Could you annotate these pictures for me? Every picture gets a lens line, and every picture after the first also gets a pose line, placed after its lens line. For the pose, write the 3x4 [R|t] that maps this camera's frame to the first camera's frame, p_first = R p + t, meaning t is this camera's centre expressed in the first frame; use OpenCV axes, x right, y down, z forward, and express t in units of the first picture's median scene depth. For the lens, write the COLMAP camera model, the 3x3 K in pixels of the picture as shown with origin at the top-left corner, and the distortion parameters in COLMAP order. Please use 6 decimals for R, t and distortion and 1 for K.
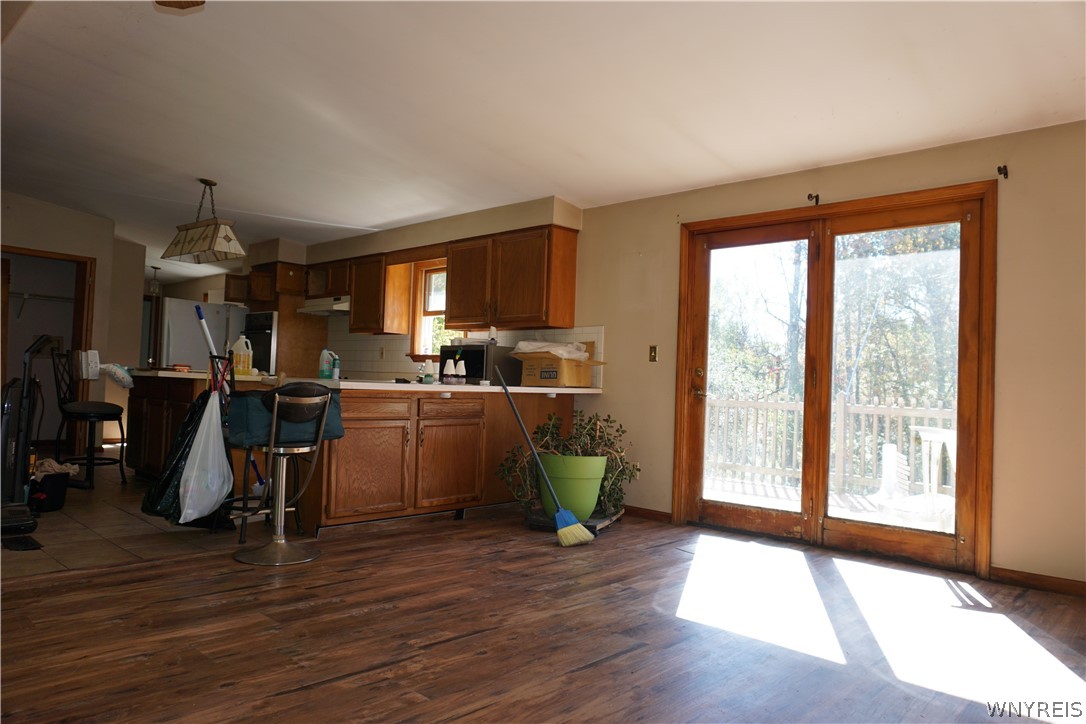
lens RADIAL K [[739.3, 0, 533.4], [0, 739.3, 359.7], [0, 0, 1]] dist [-0.031441, 0.020170]
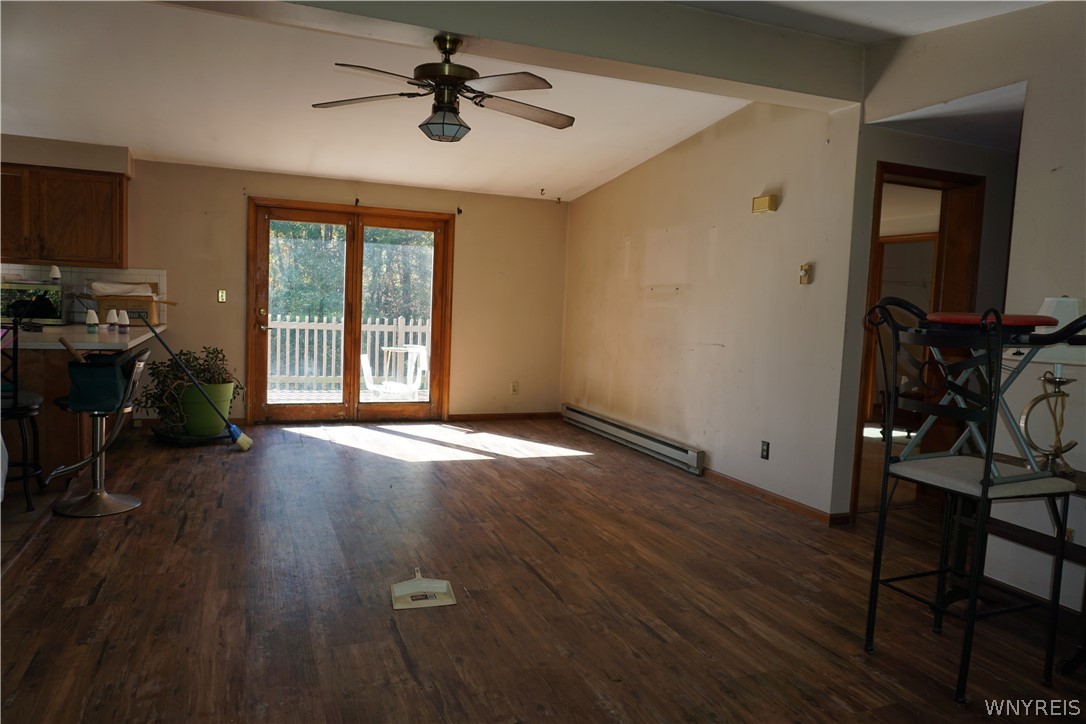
lens RADIAL K [[739.3, 0, 541.0], [0, 739.3, 359.2], [0, 0, 1]] dist [-0.031441, 0.020170]
pose [[0.407620, -0.086649, 0.909031, -0.906248], [-0.058852, 0.990925, 0.120845, -0.102048], [-0.911253, -0.102757, 0.398822, -0.002888]]
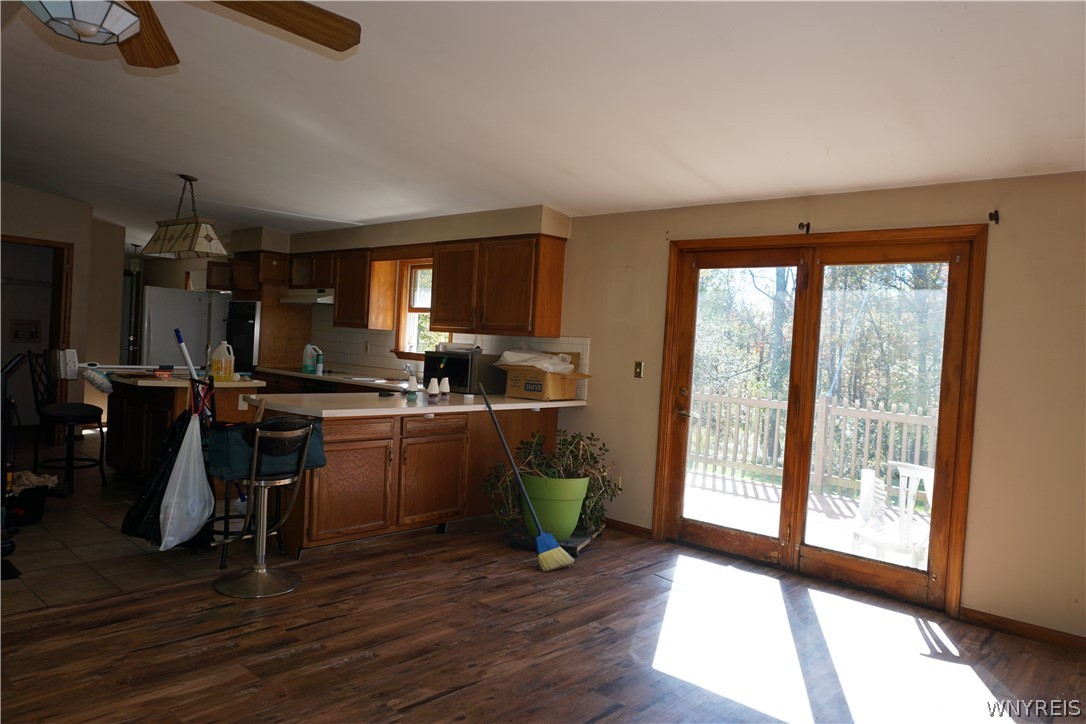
lens RADIAL K [[739.3, 0, 534.8], [0, 739.3, 357.2], [0, 0, 1]] dist [-0.031441, 0.020170]
pose [[0.999551, 0.021173, 0.021216, 0.000779], [-0.022320, 0.998215, 0.055398, -0.092560], [-0.020005, -0.055847, 0.998239, 0.007846]]
